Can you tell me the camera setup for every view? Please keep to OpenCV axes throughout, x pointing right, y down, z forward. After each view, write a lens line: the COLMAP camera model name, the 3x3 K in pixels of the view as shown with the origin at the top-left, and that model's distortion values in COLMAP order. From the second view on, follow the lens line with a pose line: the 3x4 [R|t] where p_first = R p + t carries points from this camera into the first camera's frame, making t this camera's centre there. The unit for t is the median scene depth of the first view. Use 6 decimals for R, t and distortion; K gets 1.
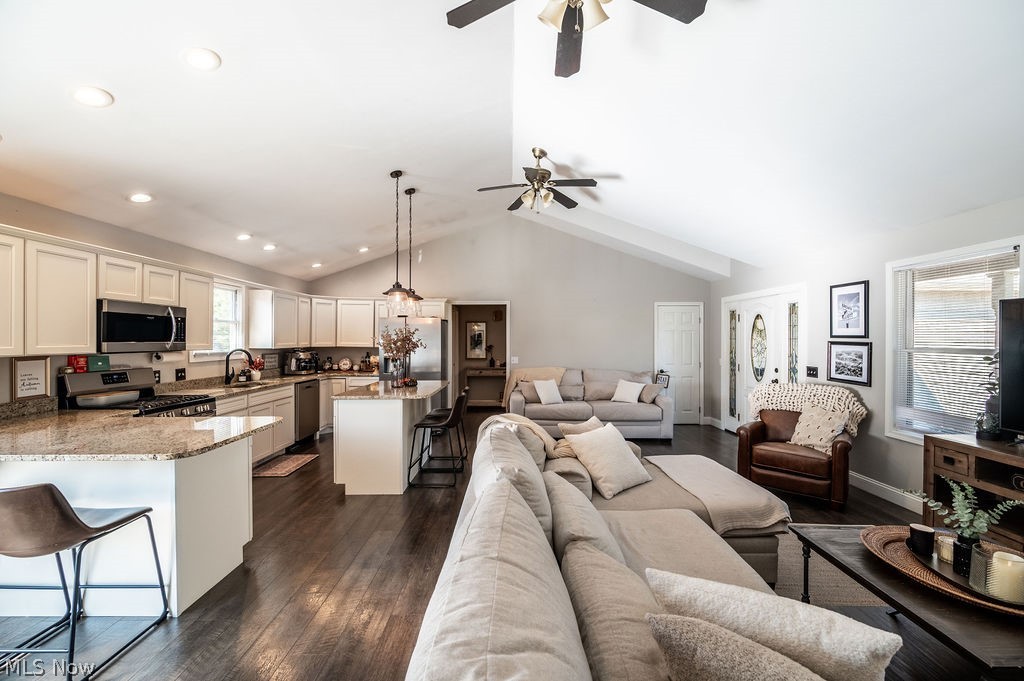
lens RADIAL K [[413.9, 0, 515.2], [0, 413.9, 339.4], [0, 0, 1]] dist [0.000655, -0.000070]
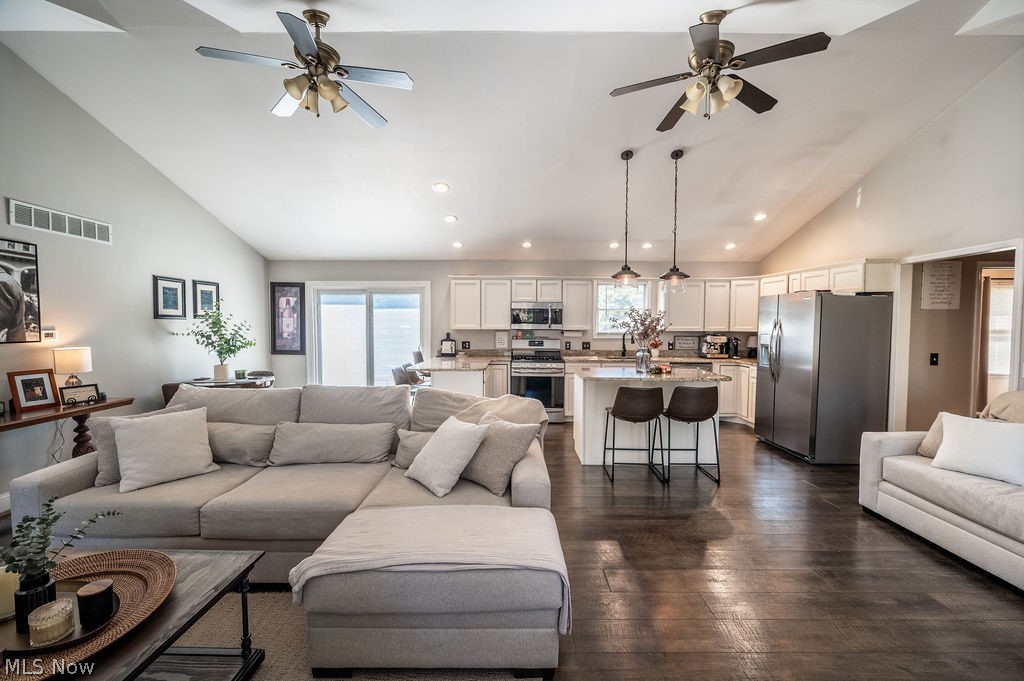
lens RADIAL K [[413.9, 0, 515.2], [0, 413.9, 339.4], [0, 0, 1]] dist [0.000655, -0.000070]
pose [[-0.010109, 0.037400, -0.999249, 0.708225], [-0.004829, 0.999287, 0.037450, 0.004765], [0.999937, 0.005204, -0.009922, 0.732695]]
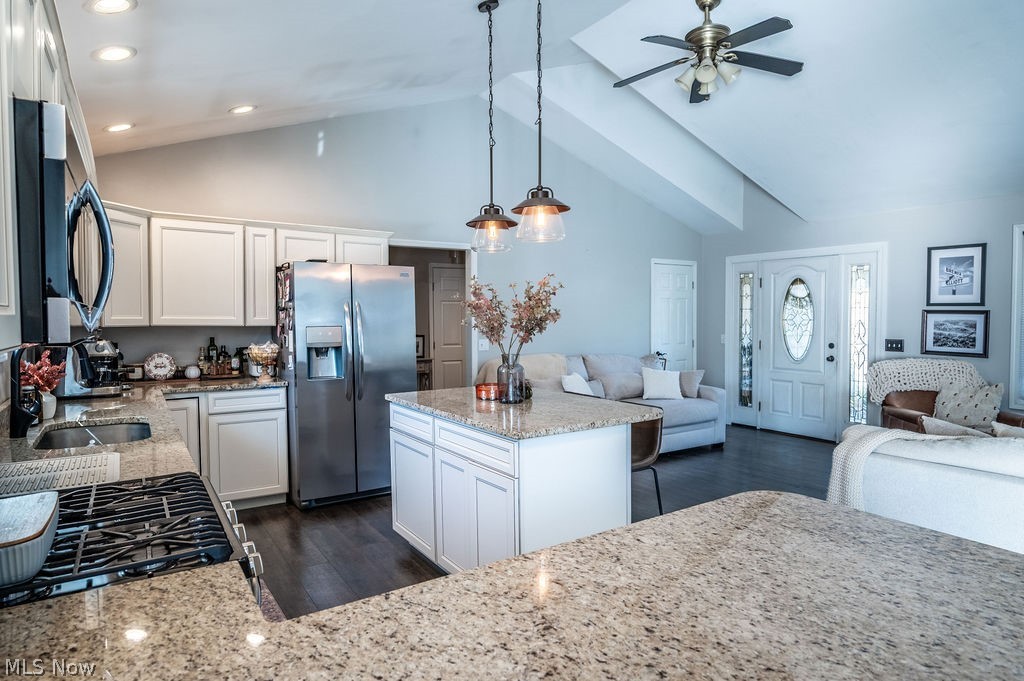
lens RADIAL K [[592.4, 0, 512.0], [0, 592.4, 340.5], [0, 0, 1]] dist [-0.006764, -0.001127]
pose [[0.839755, -0.026878, 0.542300, -0.683510], [0.004602, 0.999090, 0.042391, 0.012448], [-0.542946, -0.033102, 0.839115, 0.421966]]
